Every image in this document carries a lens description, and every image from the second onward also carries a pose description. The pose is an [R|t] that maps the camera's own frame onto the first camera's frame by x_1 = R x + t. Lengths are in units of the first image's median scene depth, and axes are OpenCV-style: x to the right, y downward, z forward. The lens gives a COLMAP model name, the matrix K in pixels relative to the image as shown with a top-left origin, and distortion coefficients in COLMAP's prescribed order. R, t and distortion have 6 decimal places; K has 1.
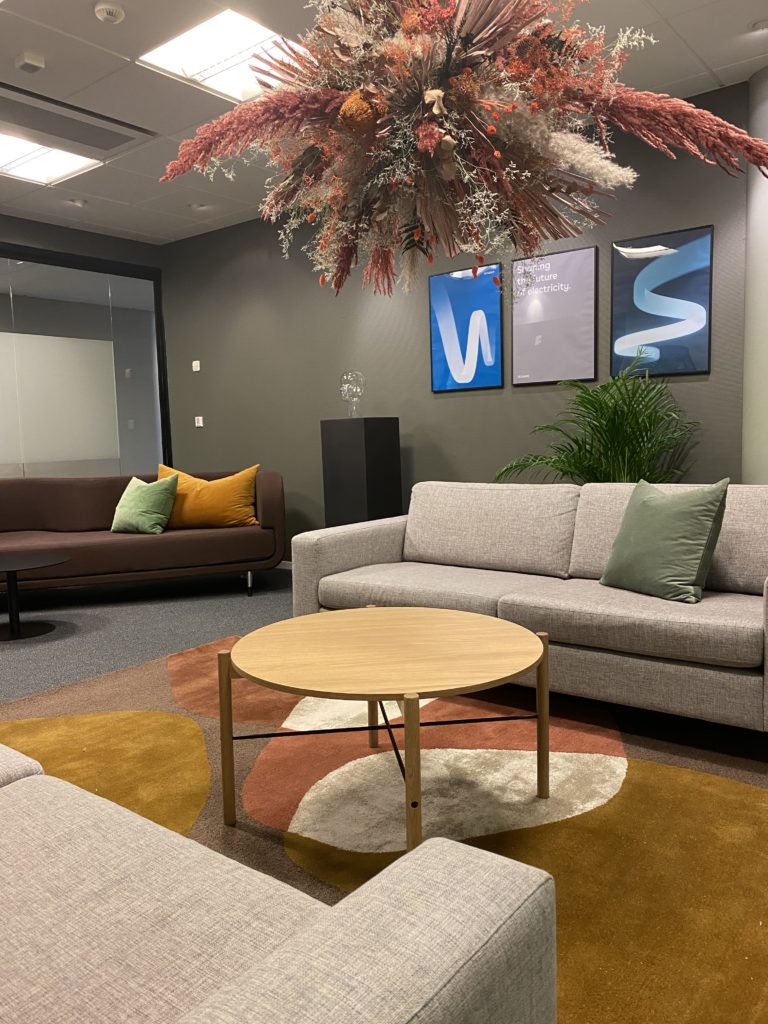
lens RADIAL K [[784.0, 0, 384.0], [0, 784.0, 512.0], [0, 0, 1]] dist [-0.002234, 0.000094]
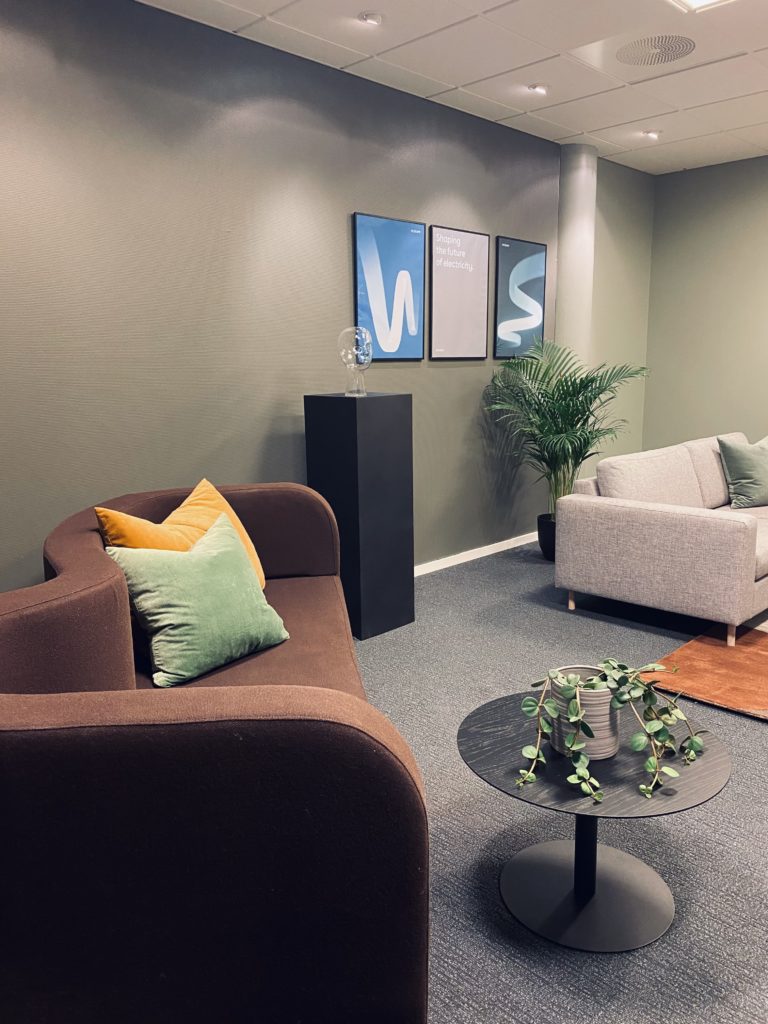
lens RADIAL K [[784.0, 0, 384.0], [0, 784.0, 512.0], [0, 0, 1]] dist [-0.002234, 0.000094]
pose [[0.110954, -0.151635, 0.982189, -0.808900], [0.117476, 0.983364, 0.138545, -0.119475], [-0.986858, 0.100011, 0.126921, 0.966308]]
